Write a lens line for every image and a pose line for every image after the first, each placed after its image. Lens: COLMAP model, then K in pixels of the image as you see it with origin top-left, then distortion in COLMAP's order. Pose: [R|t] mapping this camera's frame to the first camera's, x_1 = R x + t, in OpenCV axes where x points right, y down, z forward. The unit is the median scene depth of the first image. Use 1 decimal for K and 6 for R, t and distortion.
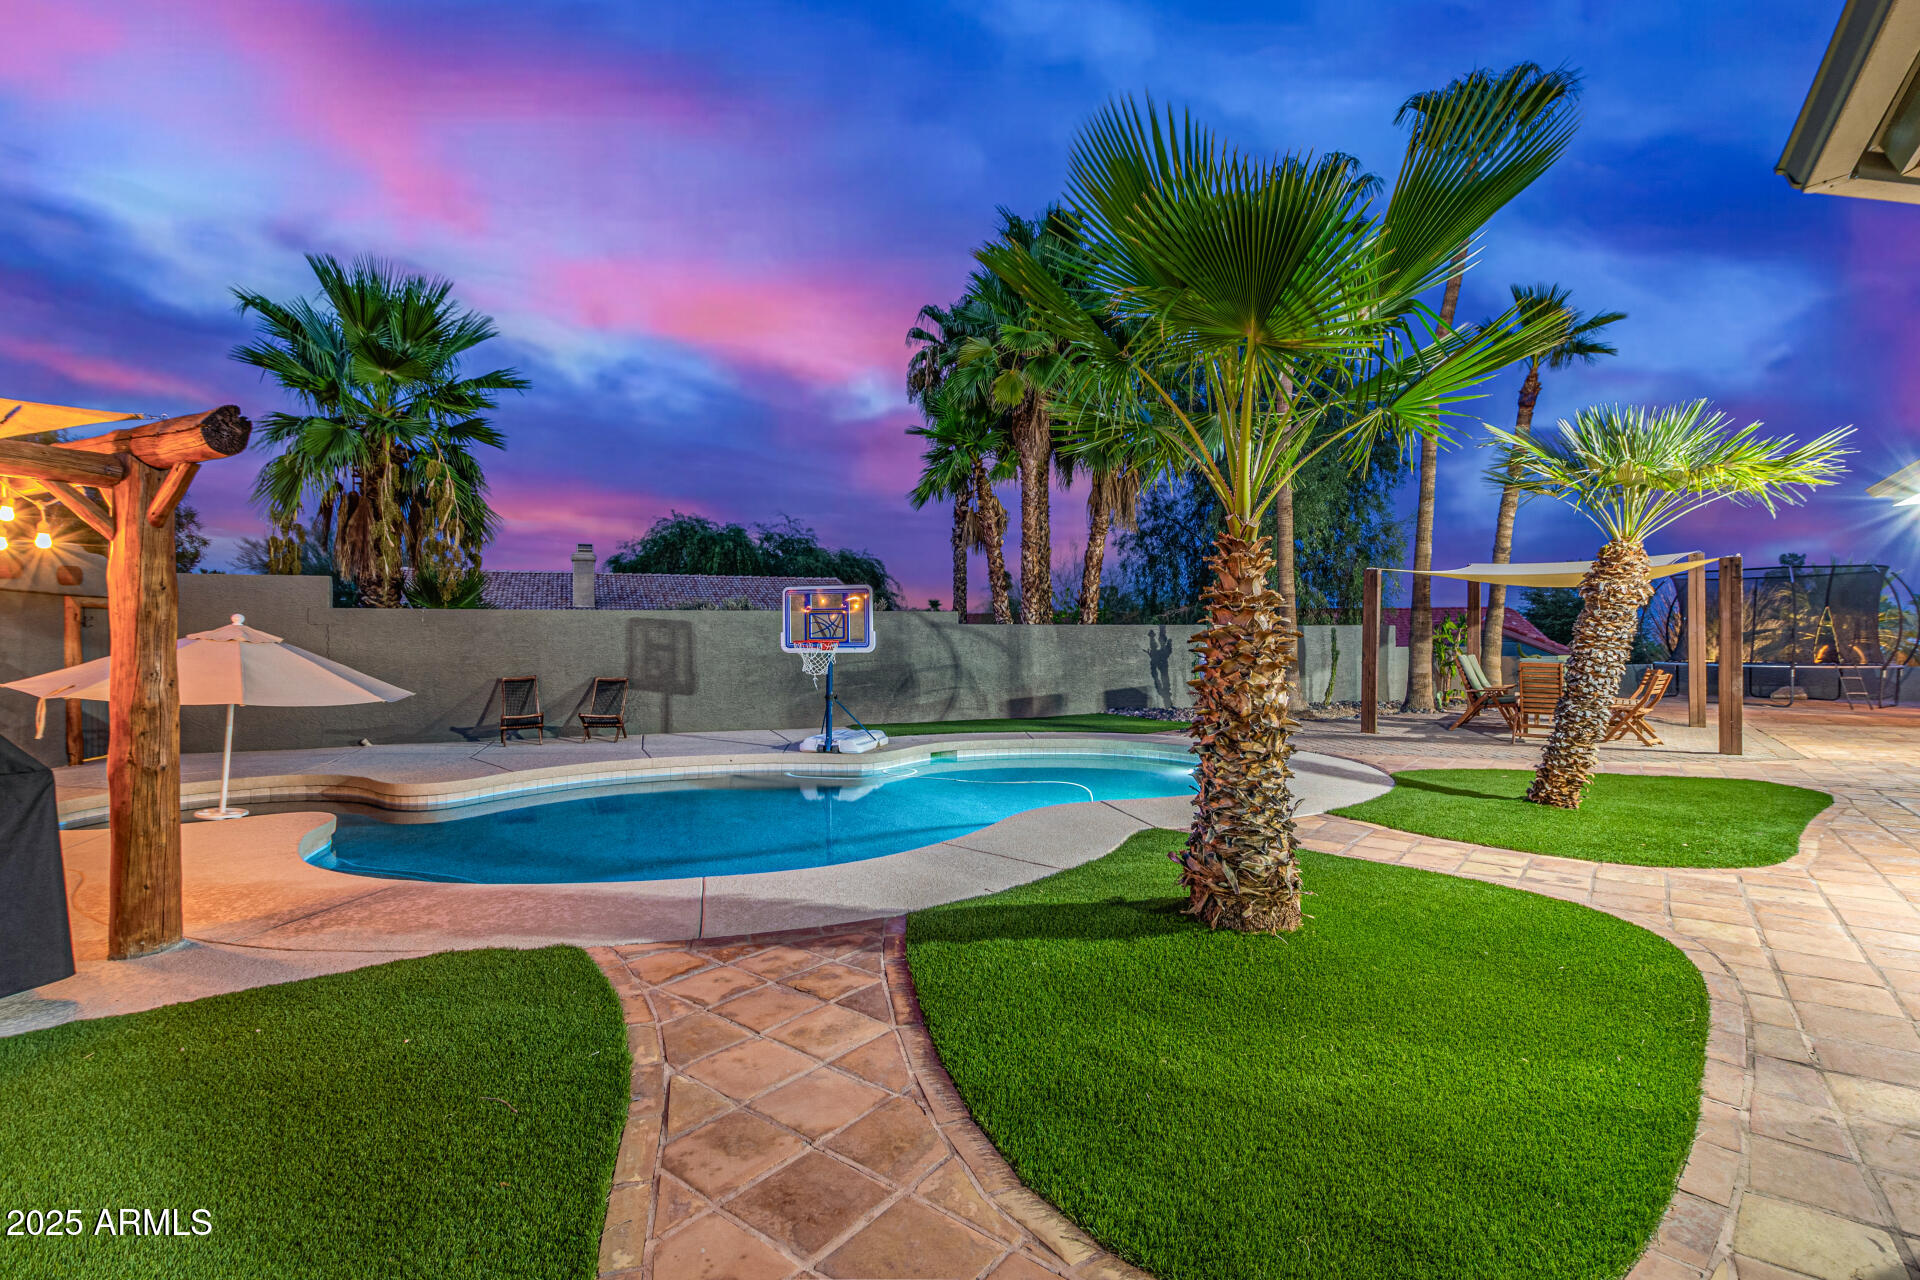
lens RADIAL K [[833.6, 0, 960.0], [0, 833.6, 640.0], [0, 0, 1]] dist [0.000480, 0.000063]
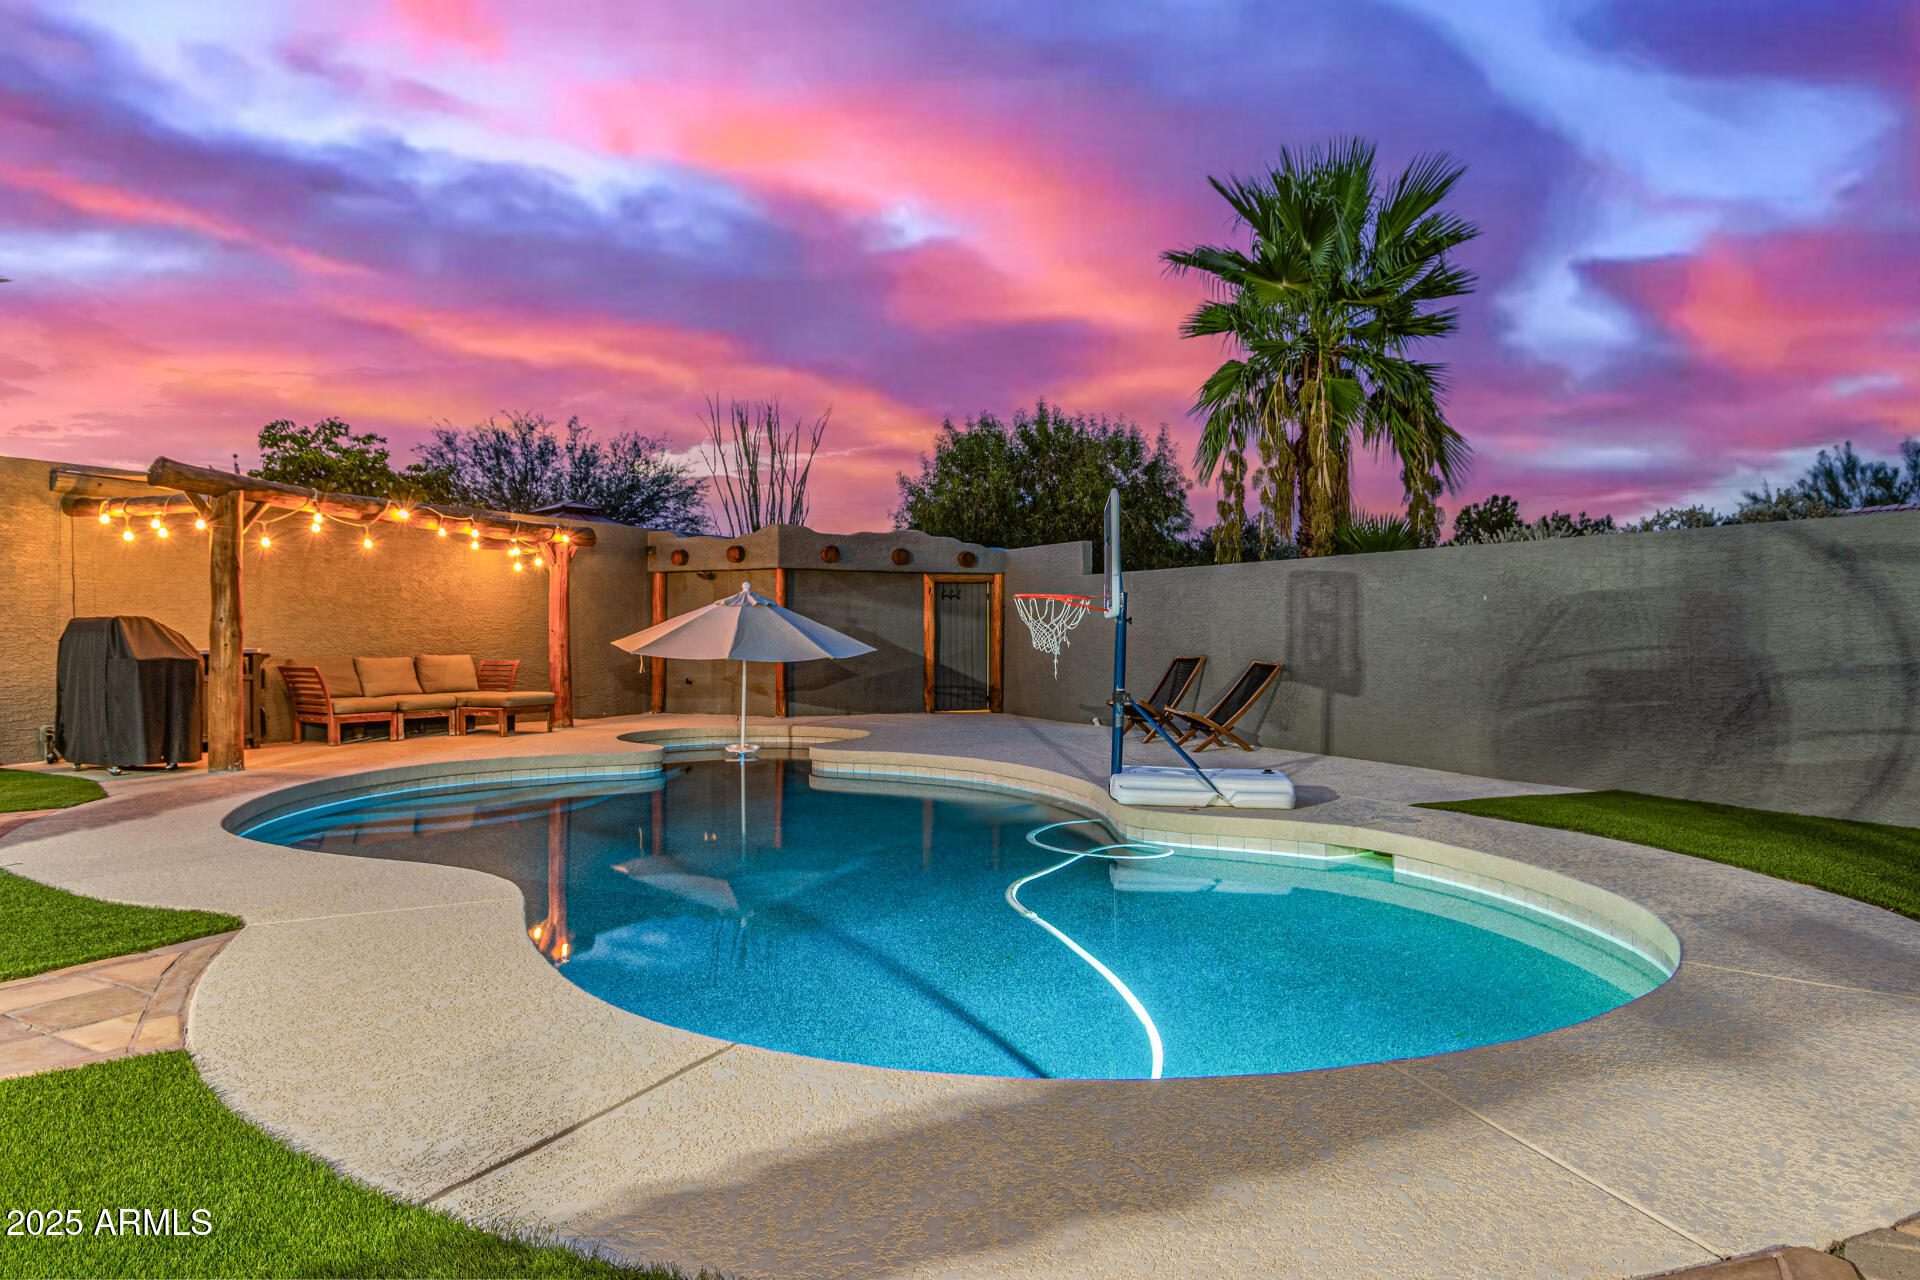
lens RADIAL K [[1151.5, 0, 960.0], [0, 1151.5, 640.0], [0, 0, 1]] dist [0.000601, 0.000136]
pose [[0.154243, 0.014512, -0.987926, 0.450061], [-0.002277, 0.999895, 0.014332, 0.014594], [0.988030, 0.000039, 0.154260, 0.593867]]
